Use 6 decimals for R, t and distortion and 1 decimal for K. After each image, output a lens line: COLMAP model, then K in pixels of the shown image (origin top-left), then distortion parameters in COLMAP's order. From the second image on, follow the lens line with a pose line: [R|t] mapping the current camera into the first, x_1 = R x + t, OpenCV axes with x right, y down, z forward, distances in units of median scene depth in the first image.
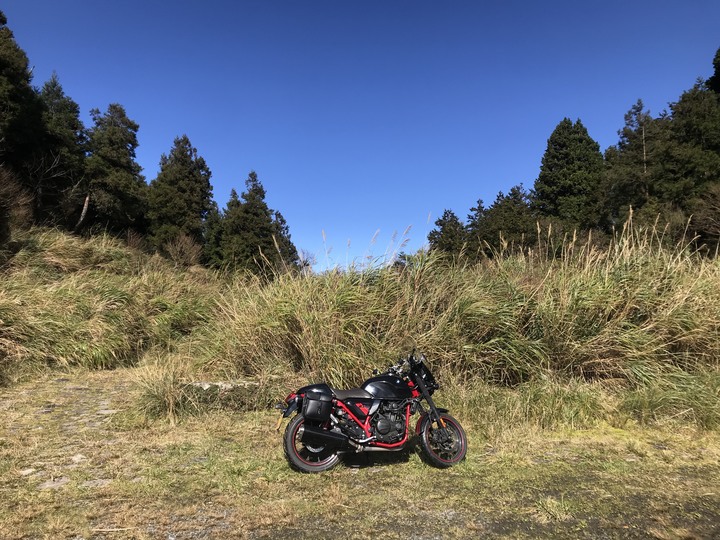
lens RADIAL K [[578.2, 0, 361.7], [0, 578.2, 254.3], [0, 0, 1]] dist [-0.075840, 0.091753]
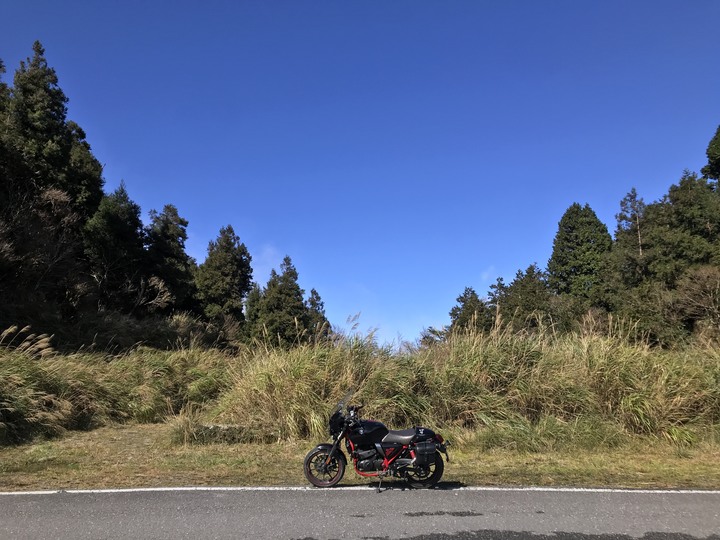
lens RADIAL K [[592.7, 0, 360.0], [0, 592.7, 270.0], [0, 0, 1]] dist [0.004585, 0.009061]
pose [[0.994724, -0.007256, -0.102335, 0.073916], [-0.002026, 0.995912, -0.090306, -0.011282], [0.102572, 0.090037, 0.990642, -0.144370]]
